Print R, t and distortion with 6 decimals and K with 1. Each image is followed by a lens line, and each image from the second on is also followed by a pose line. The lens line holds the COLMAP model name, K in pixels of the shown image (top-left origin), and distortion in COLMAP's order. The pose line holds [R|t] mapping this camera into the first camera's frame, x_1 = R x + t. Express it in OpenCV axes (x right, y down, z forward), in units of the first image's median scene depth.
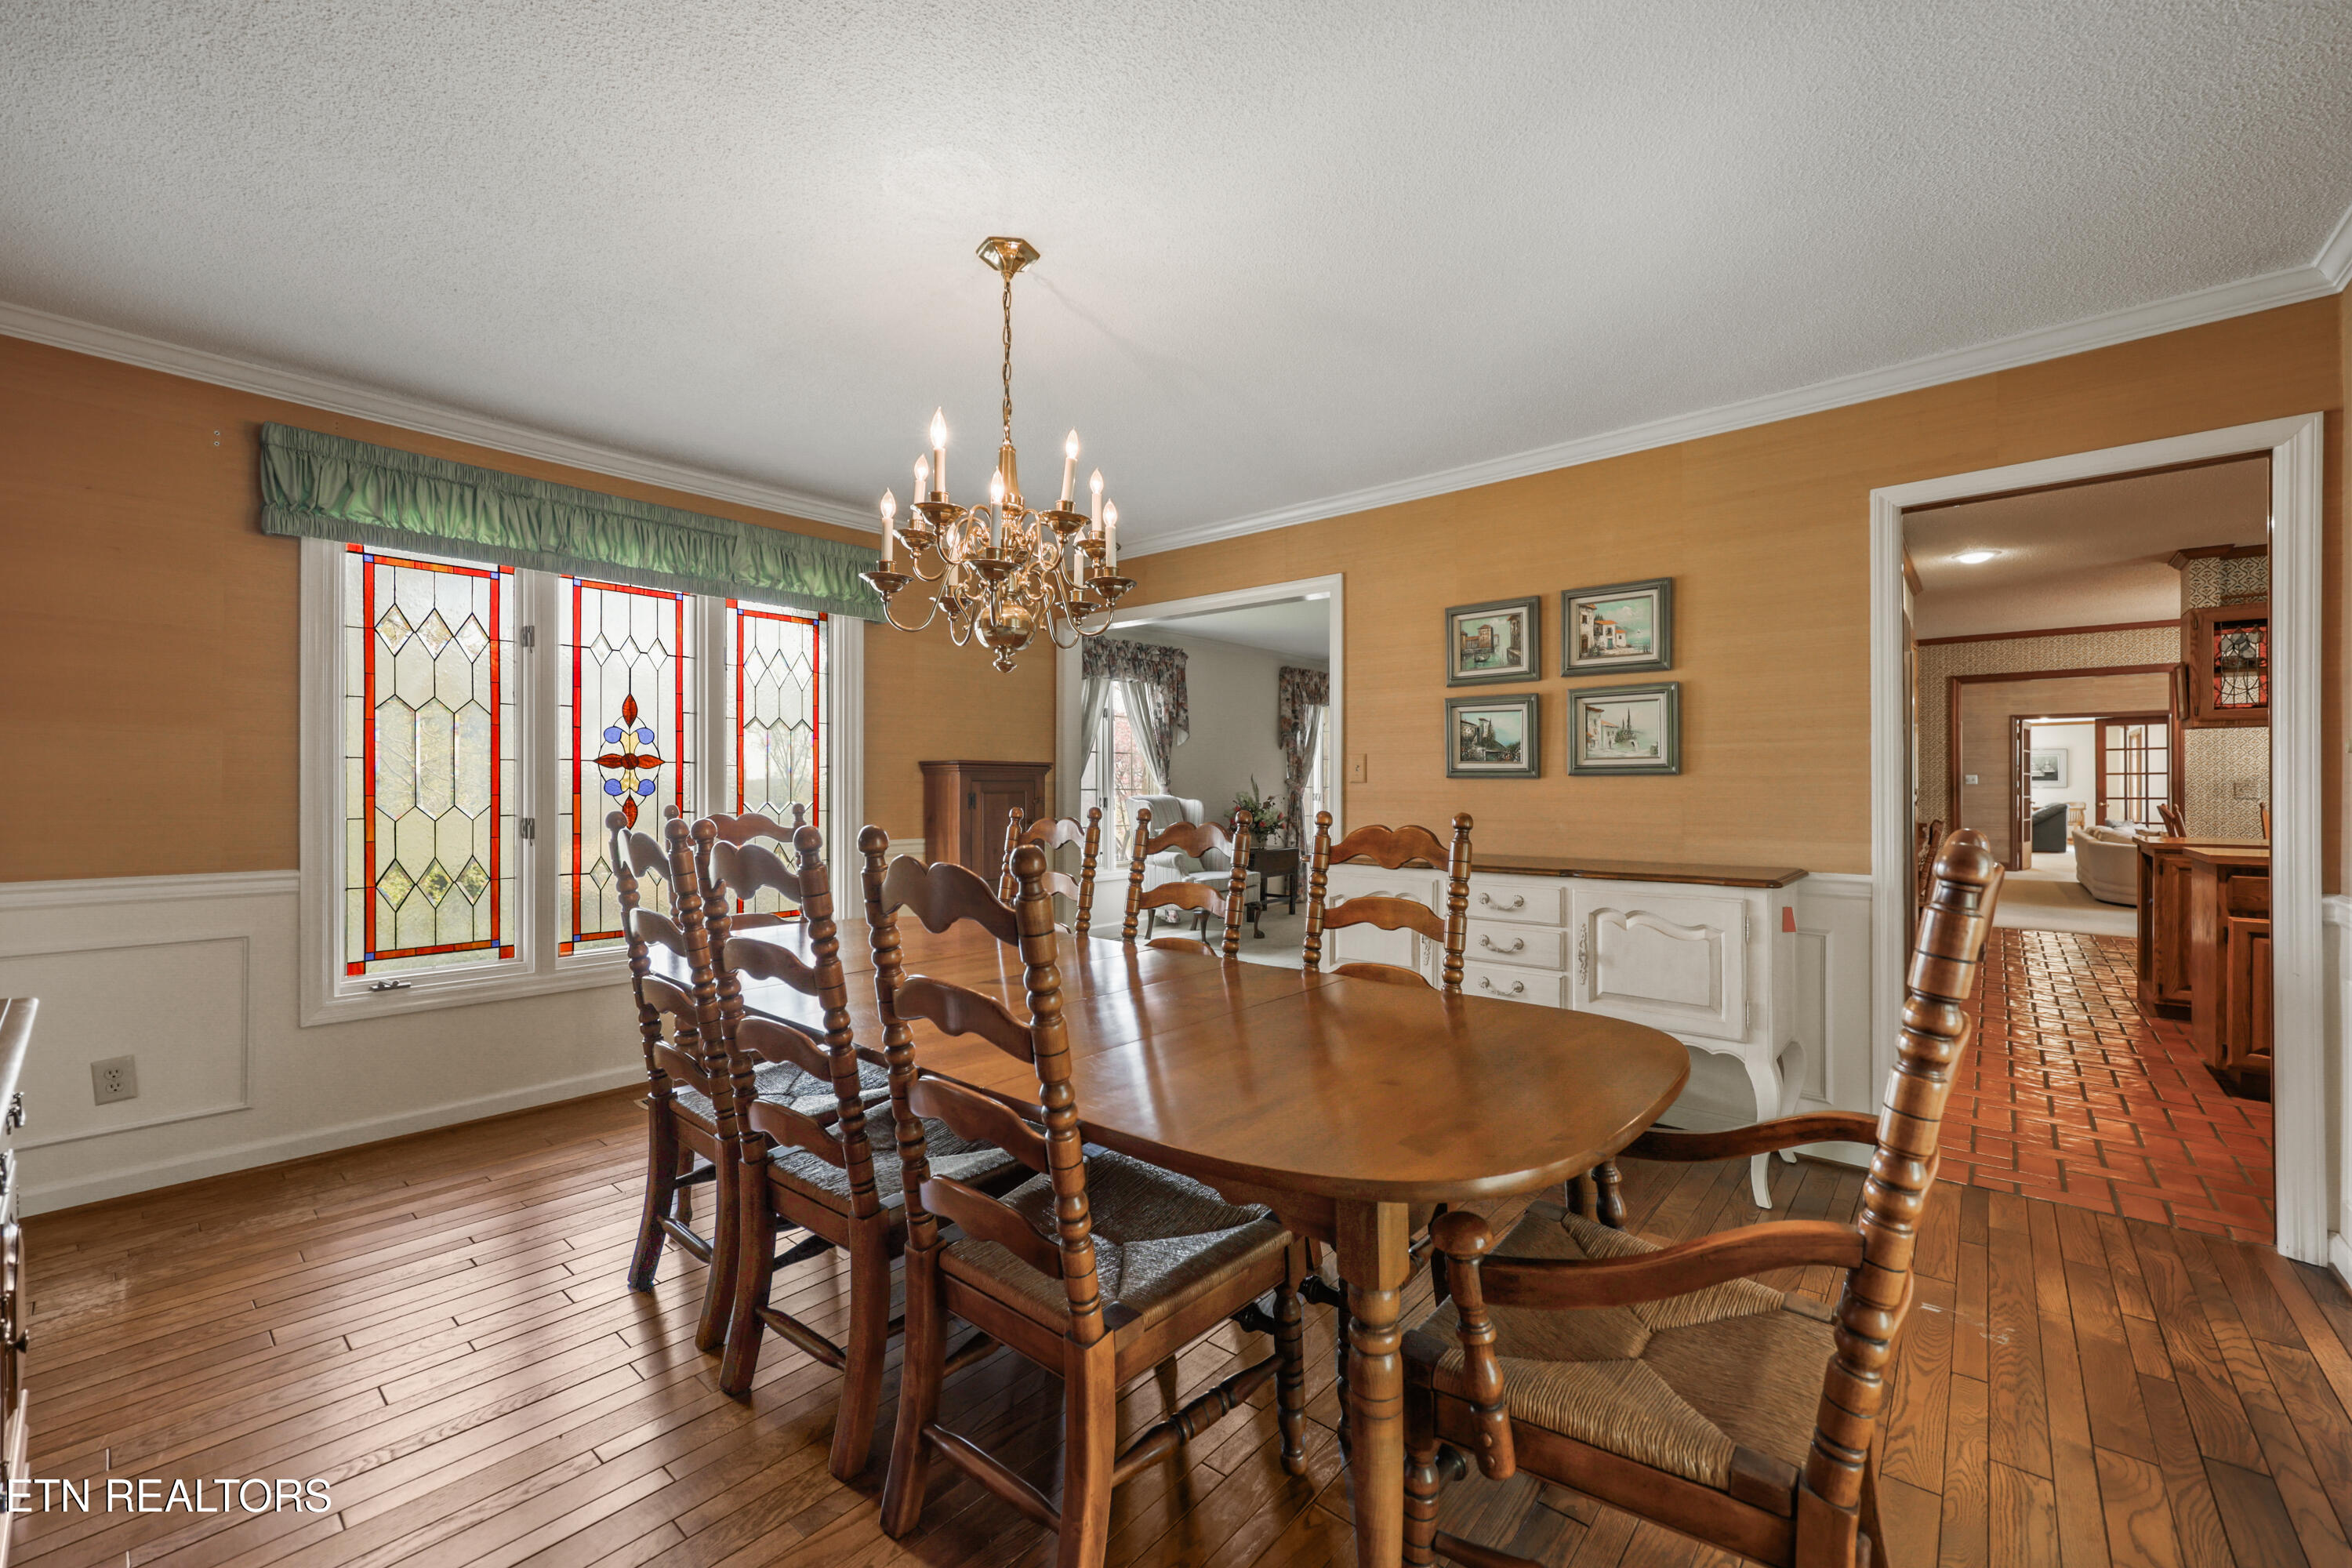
lens RADIAL K [[939.2, 0, 1177.1], [0, 939.2, 778.4], [0, 0, 1]] dist [0.001224, 0.000109]
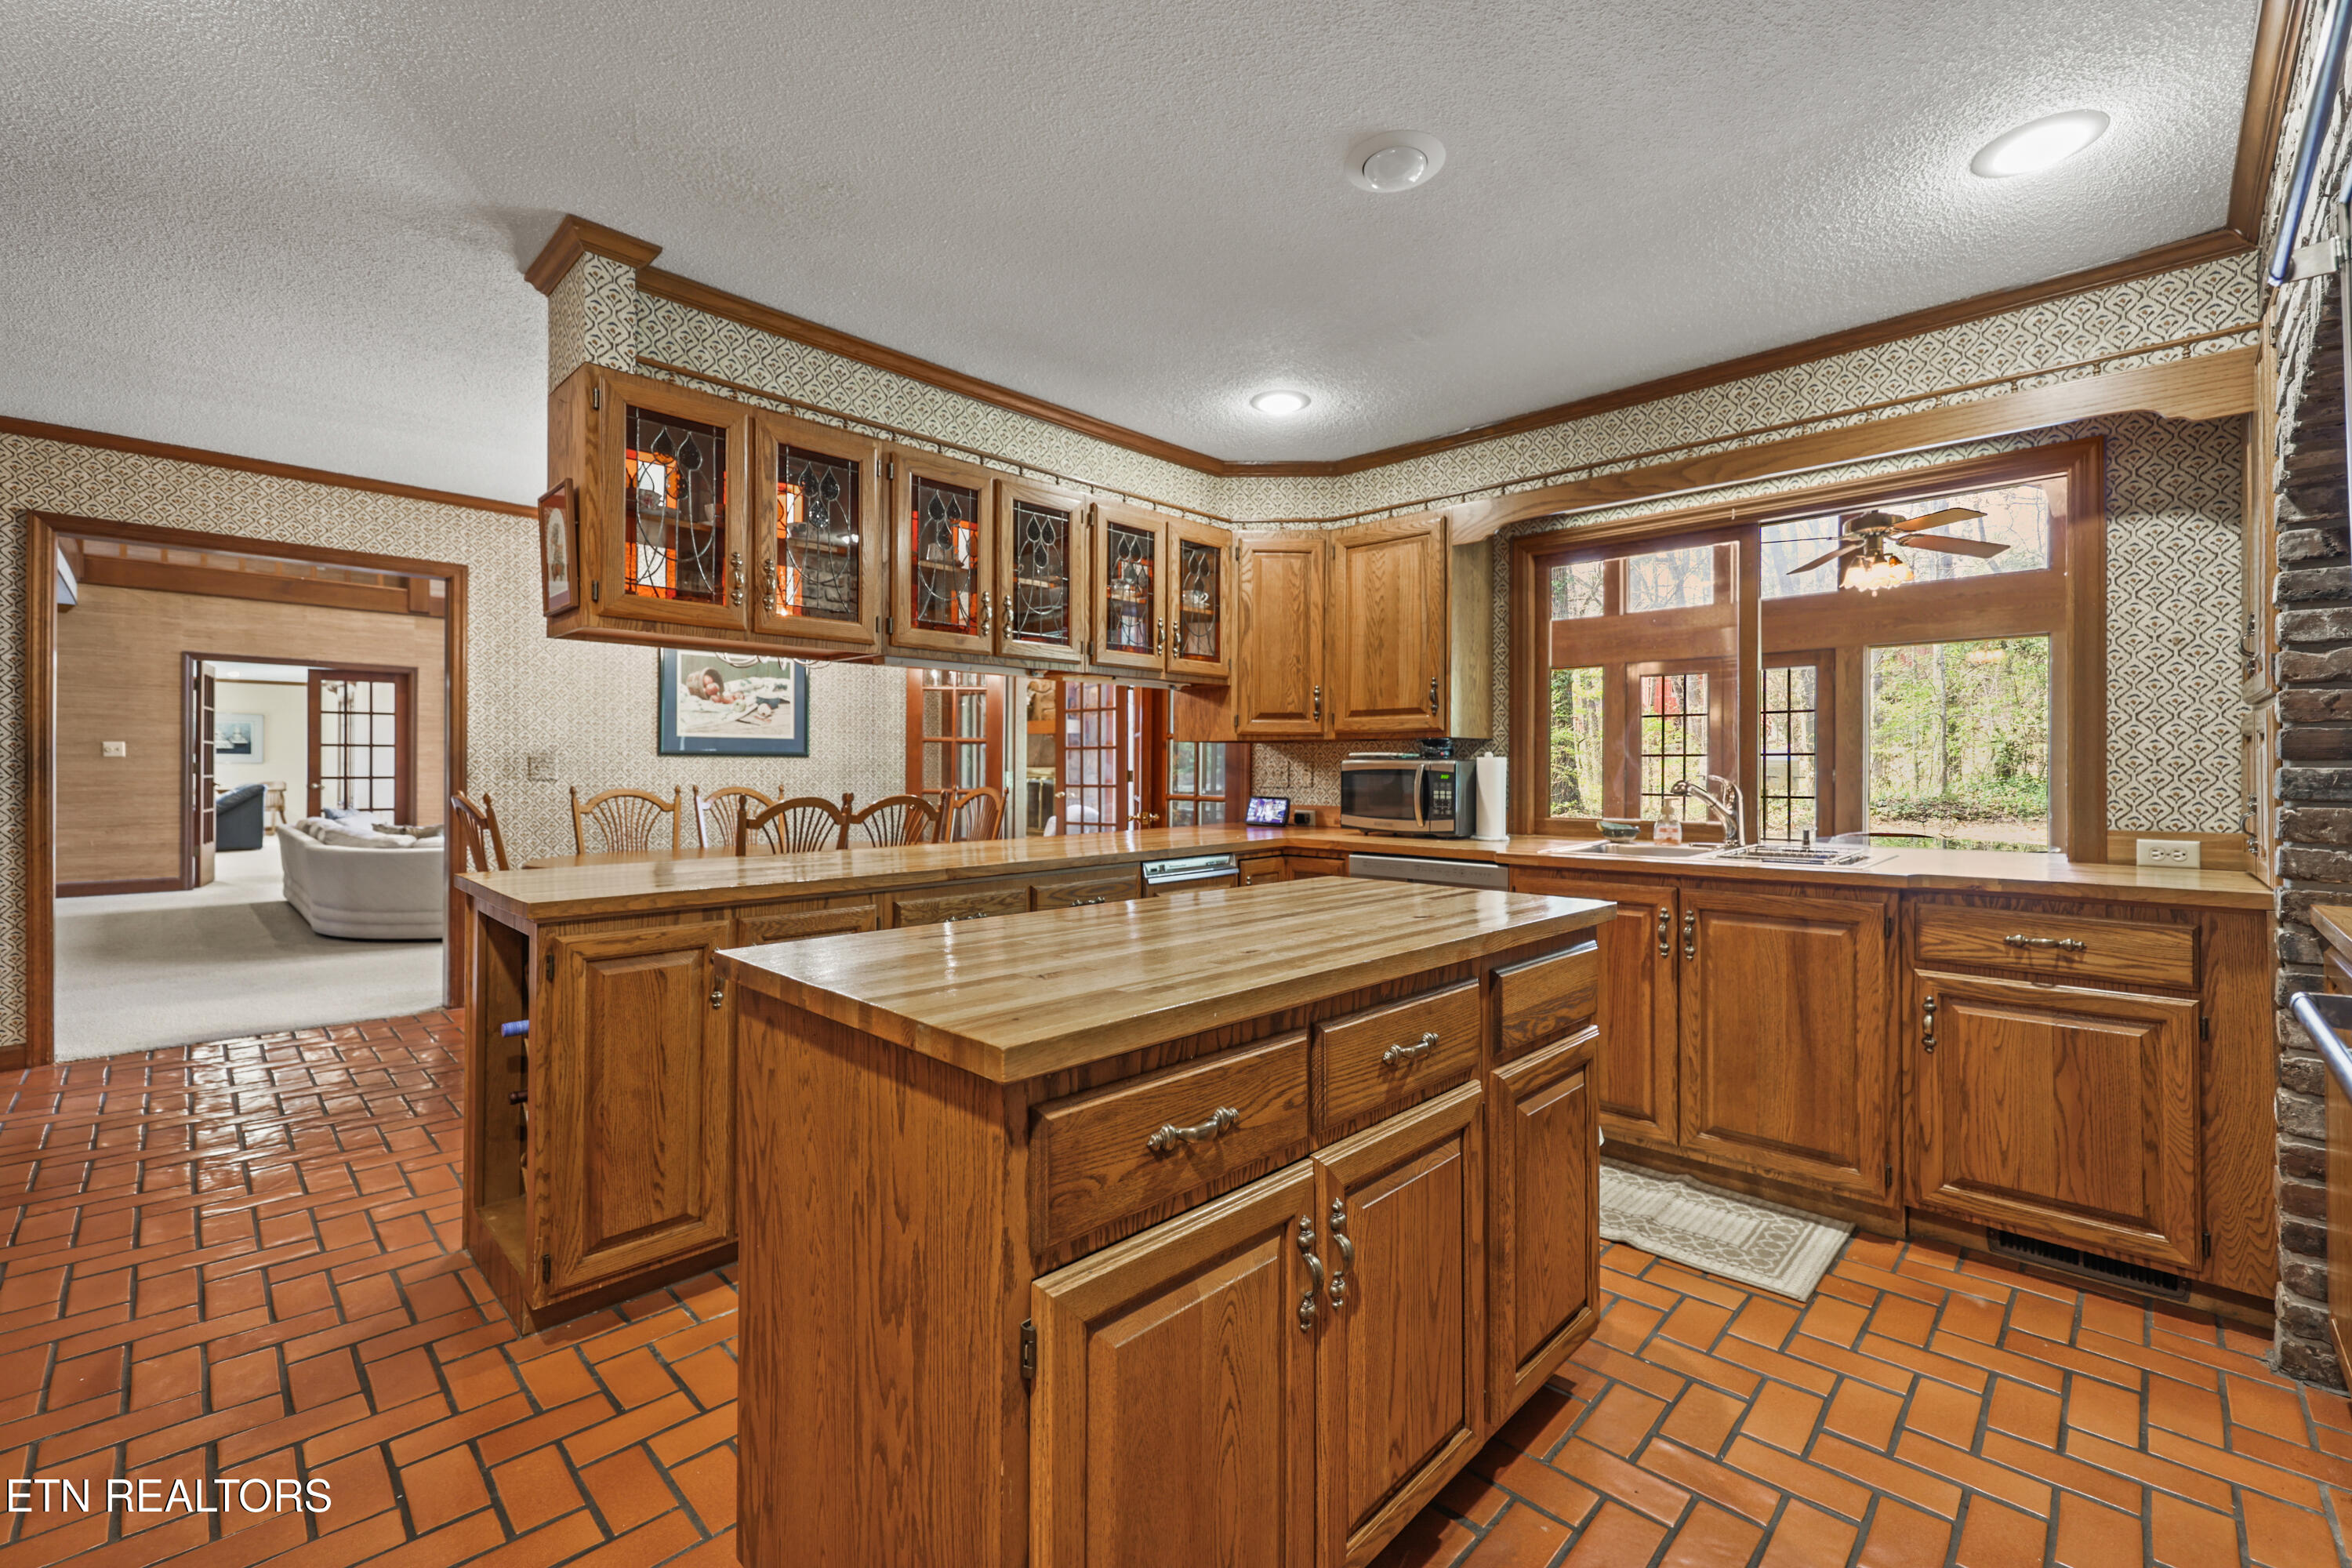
lens RADIAL K [[975.5, 0, 1180.4], [0, 975.5, 782.7], [0, 0, 1]] dist [0.000265, -0.000106]
pose [[0.053849, -0.011517, 0.998483, 0.793173], [-0.017490, 0.999769, 0.012475, 0.011015], [-0.998396, -0.018135, 0.053636, 0.871171]]
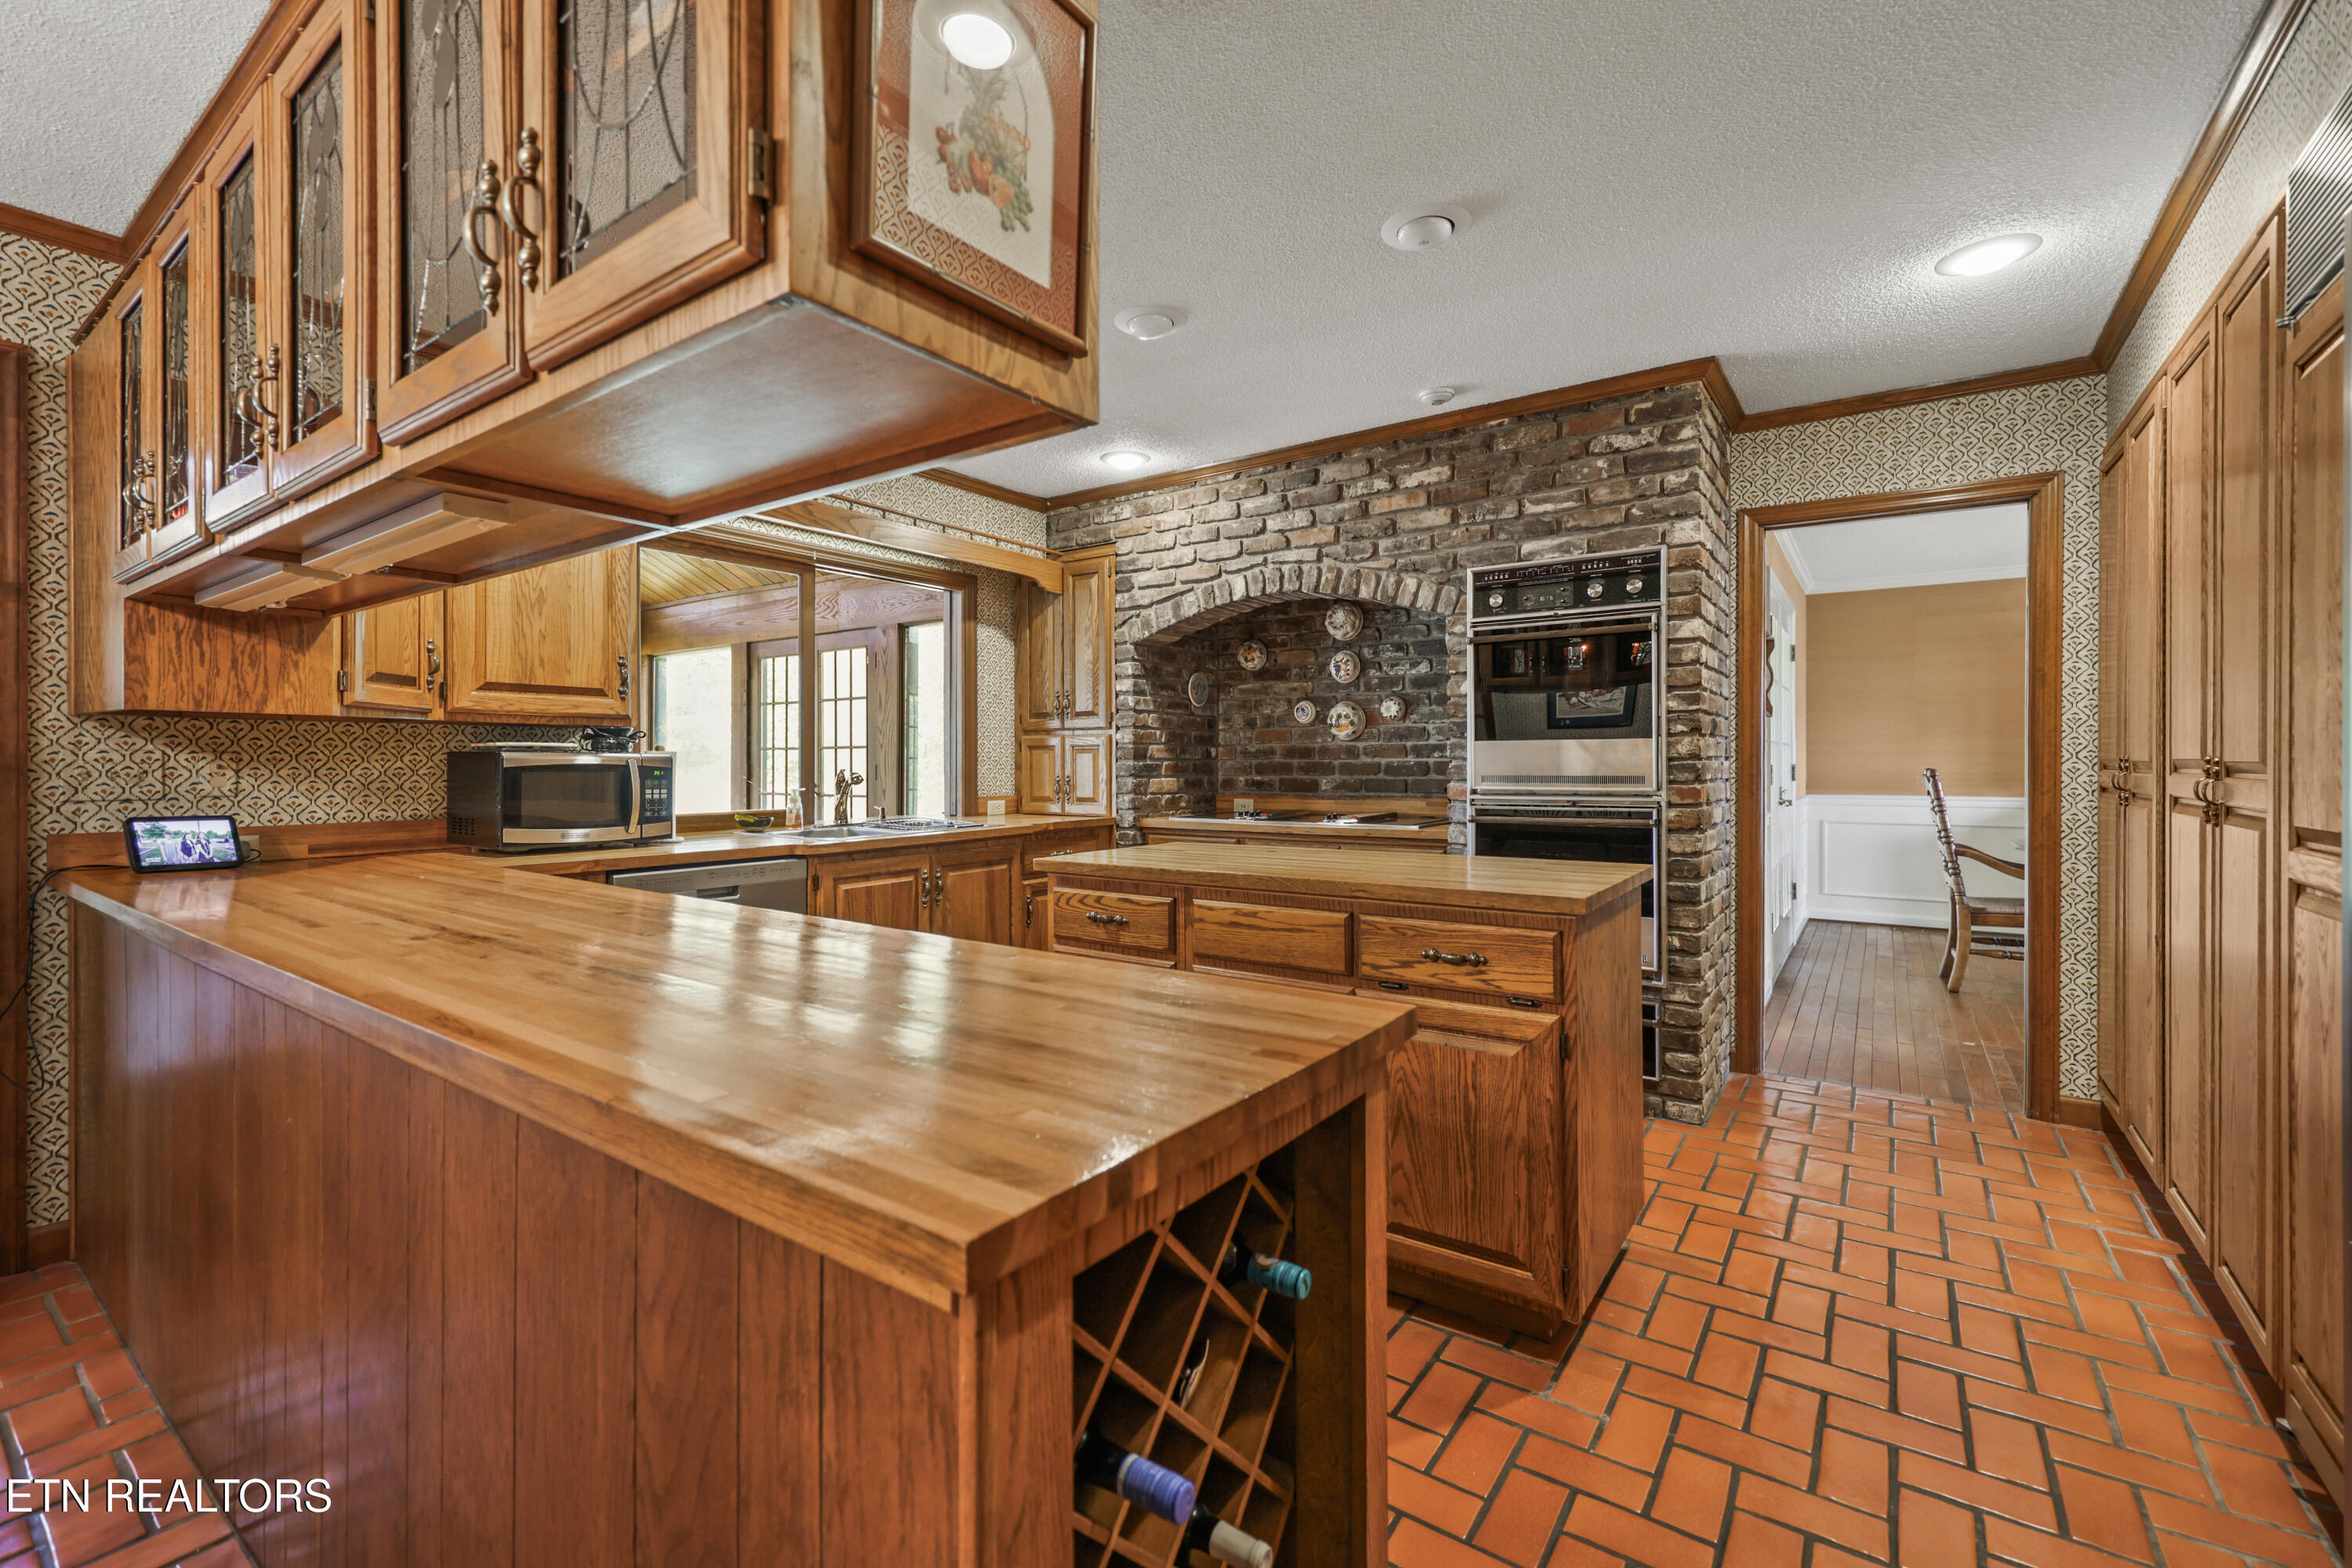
lens RADIAL K [[975.5, 0, 1180.4], [0, 975.5, 782.7], [0, 0, 1]] dist [0.000265, -0.000106]
pose [[-0.994888, 0.005967, -0.100807, 1.383960], [0.005595, 0.999976, 0.003968, 0.020105], [0.100828, 0.003384, -0.994898, 1.514155]]
